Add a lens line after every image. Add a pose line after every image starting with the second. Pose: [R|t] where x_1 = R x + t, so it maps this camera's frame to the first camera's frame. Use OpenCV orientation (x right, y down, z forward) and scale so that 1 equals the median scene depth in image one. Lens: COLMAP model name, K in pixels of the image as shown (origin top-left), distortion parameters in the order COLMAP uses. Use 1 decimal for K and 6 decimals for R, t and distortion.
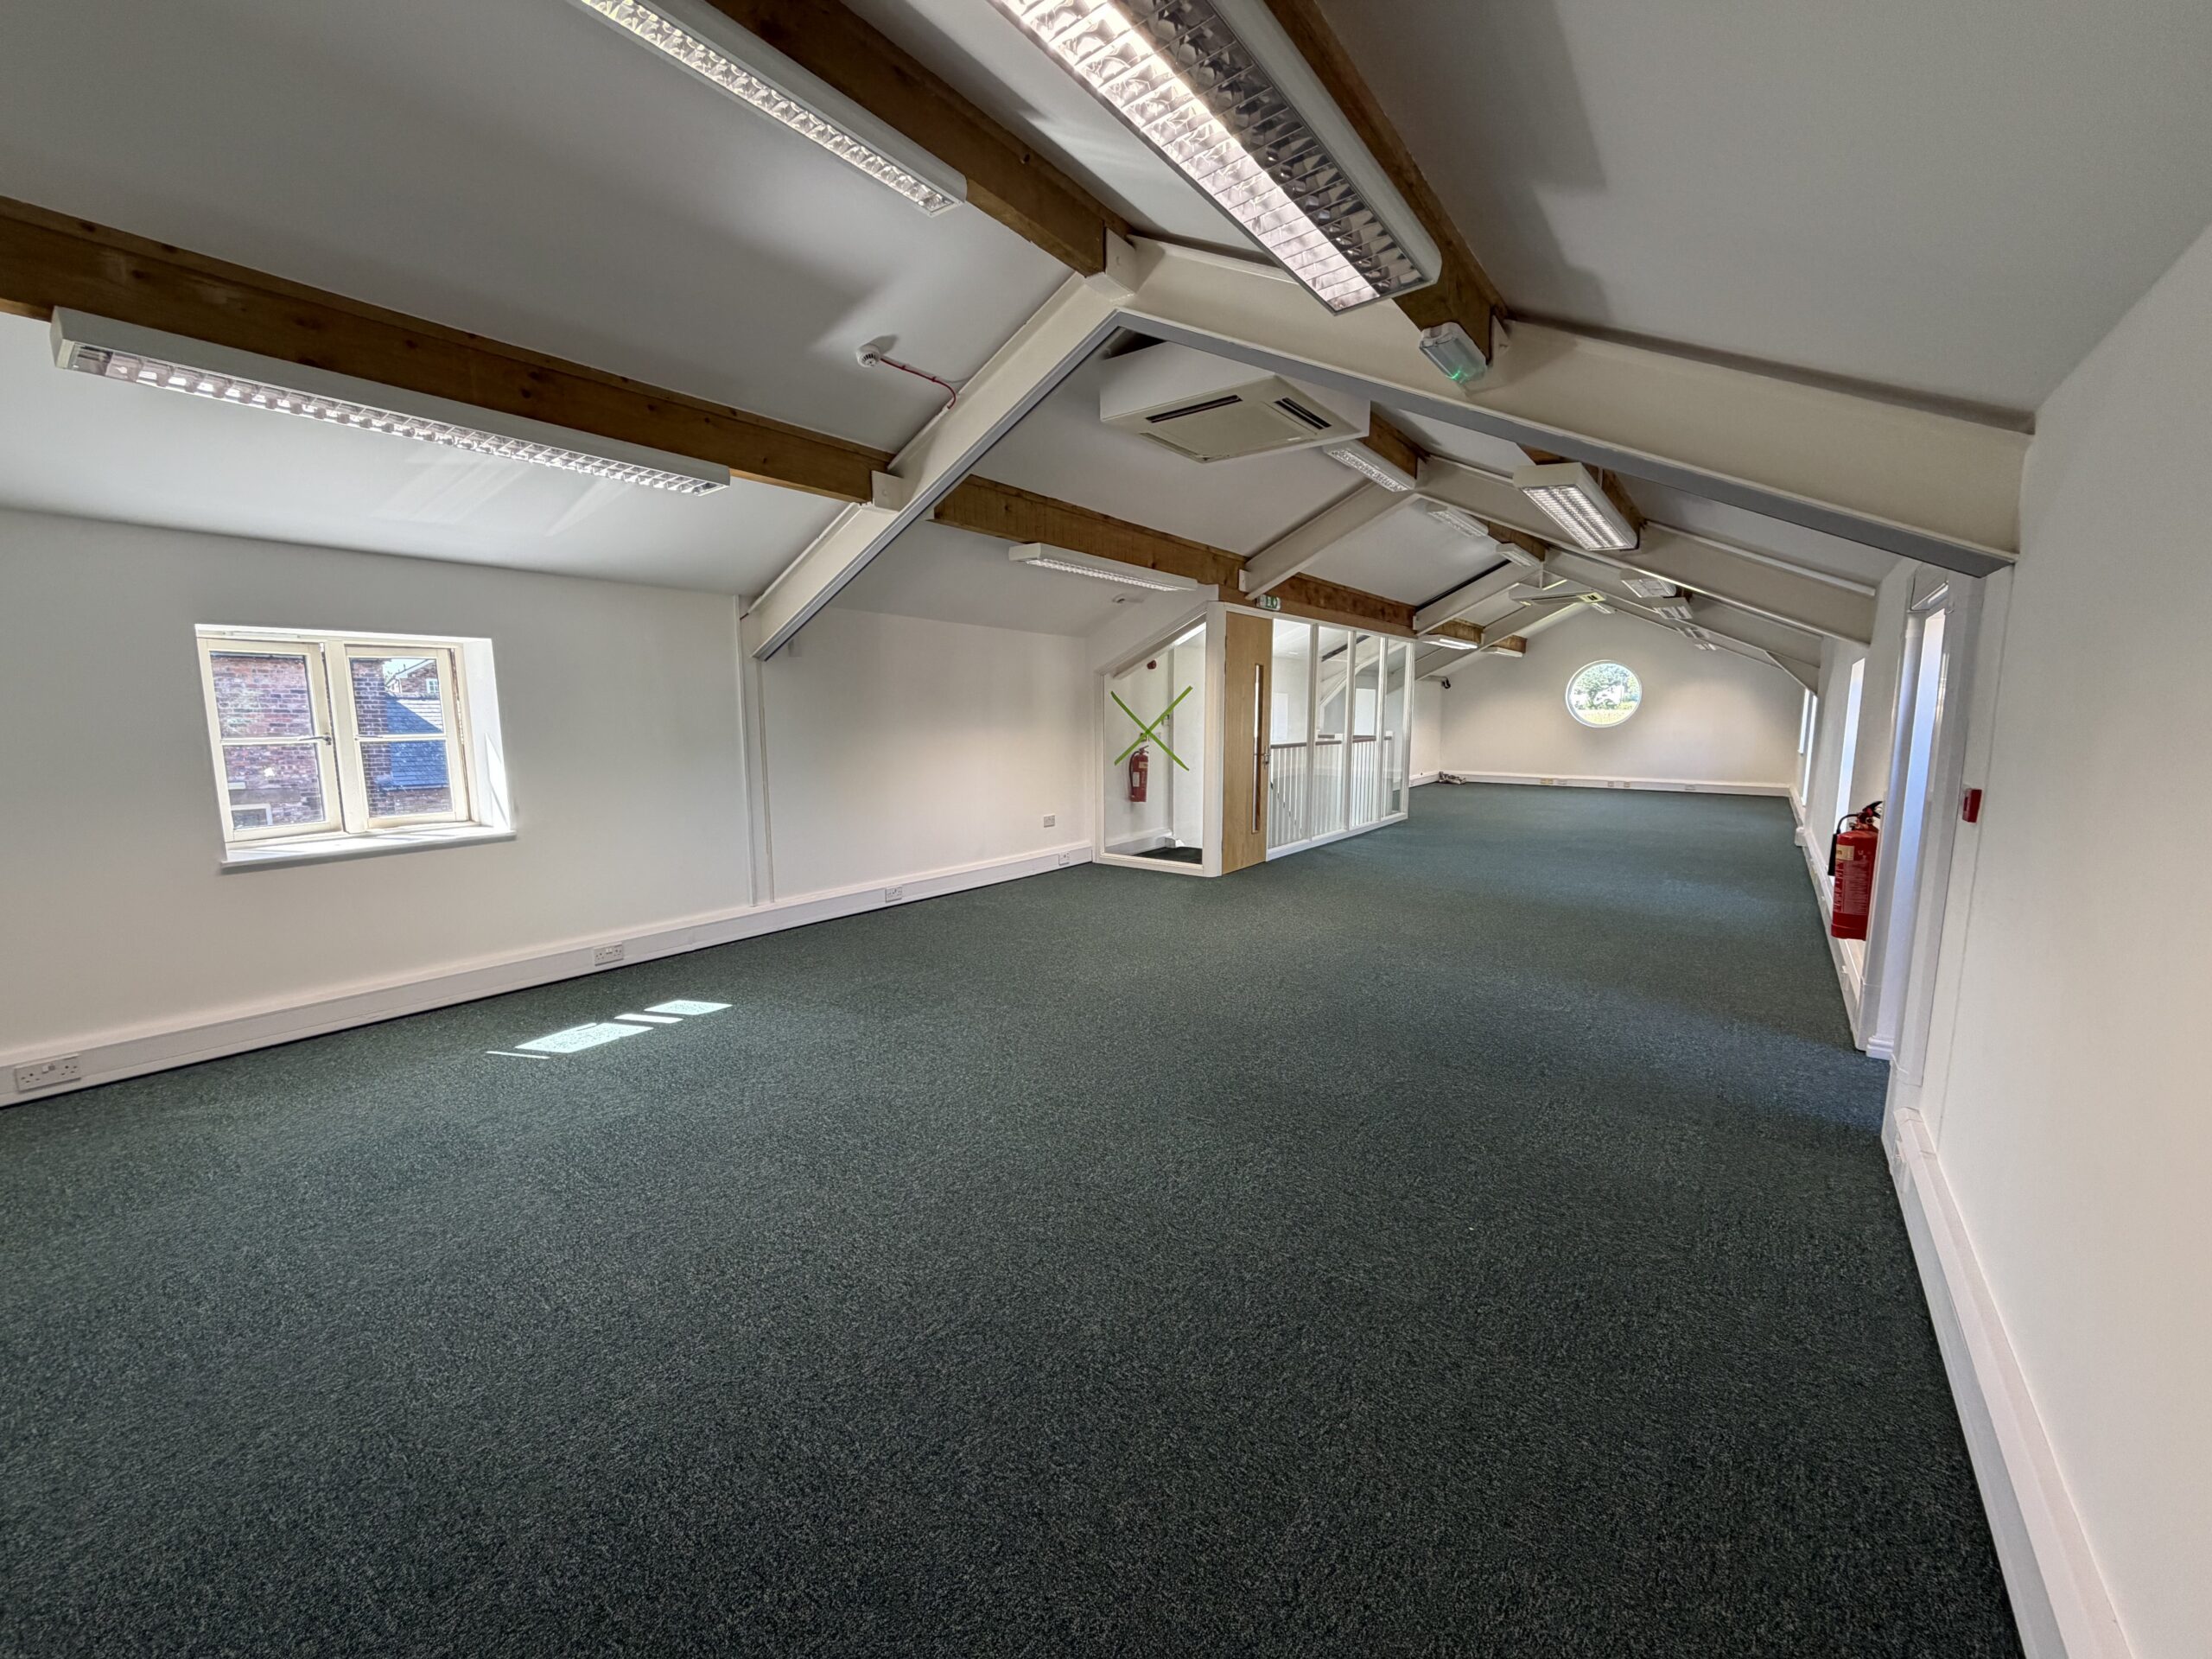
lens RADIAL K [[890.4, 0, 1102.8], [0, 890.4, 812.3], [0, 0, 1]] dist [0.012449, 0.000021]
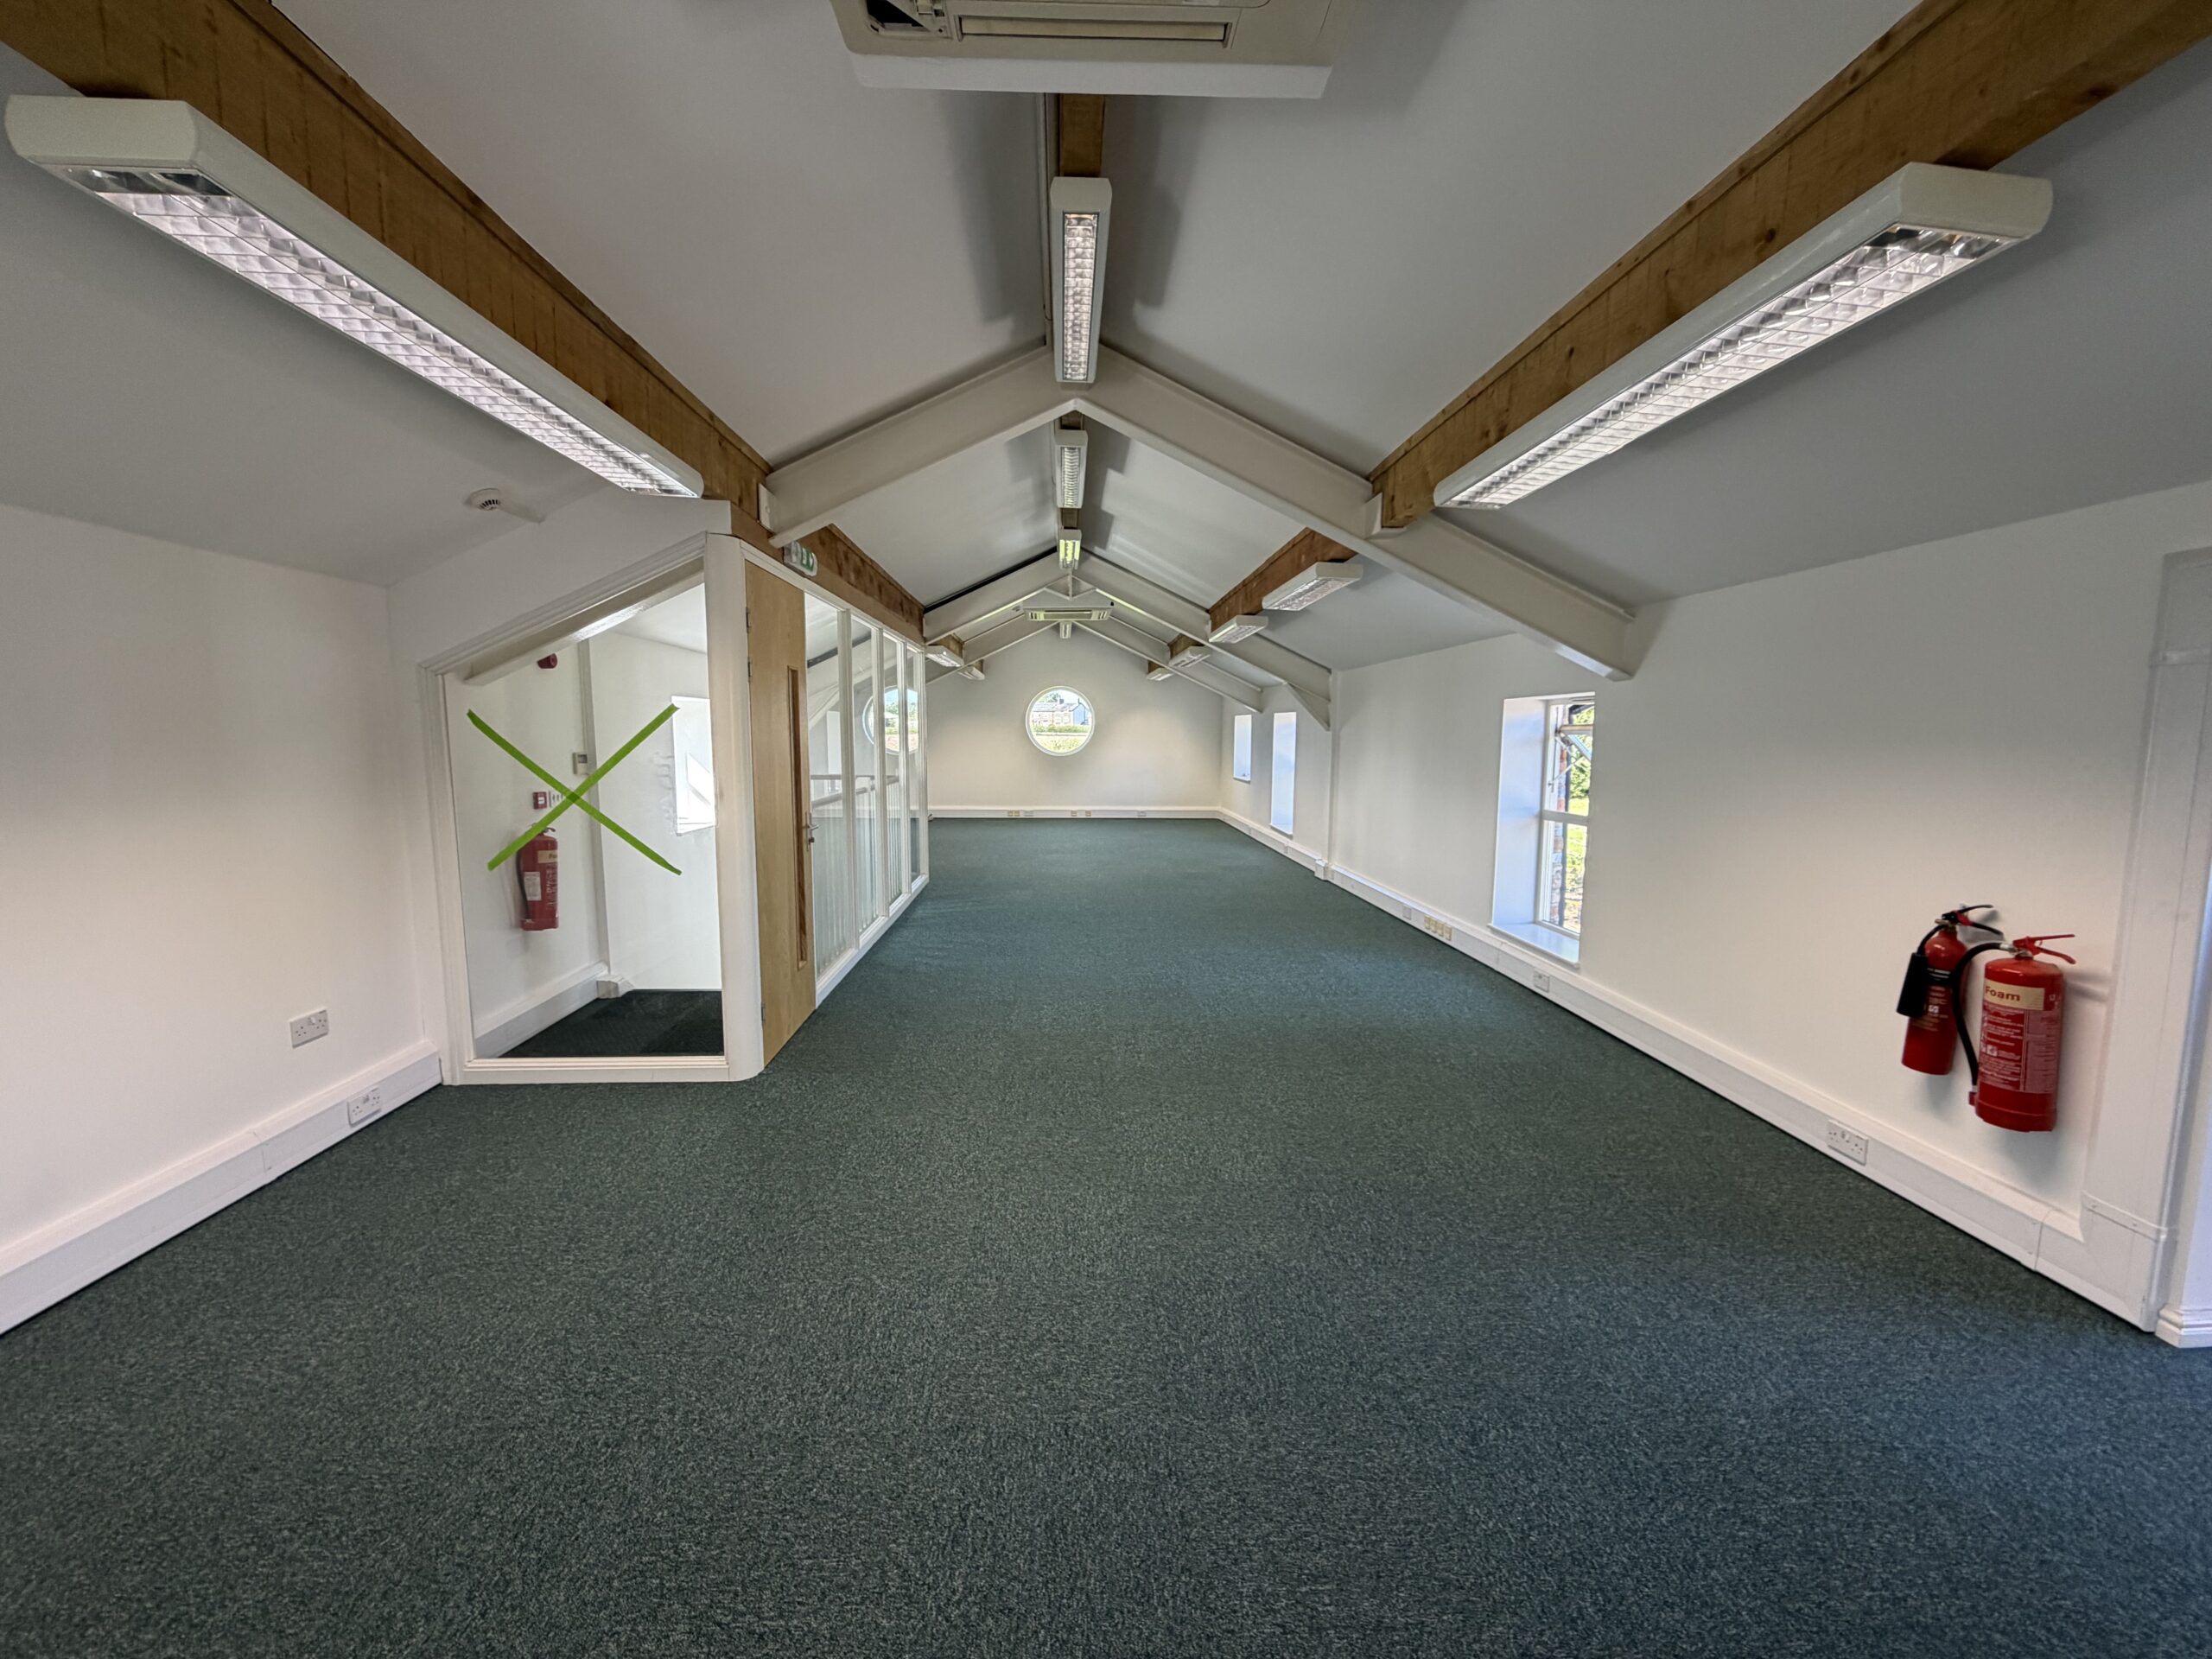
lens RADIAL K [[890.4, 0, 1105.6], [0, 890.4, 830.5], [0, 0, 1]] dist [0.012449, 0.000021]
pose [[0.775293, -0.067544, 0.627980, -0.022941], [0.068861, 0.997378, 0.022260, -0.048508], [-0.627837, 0.025985, 0.777911, 0.337675]]
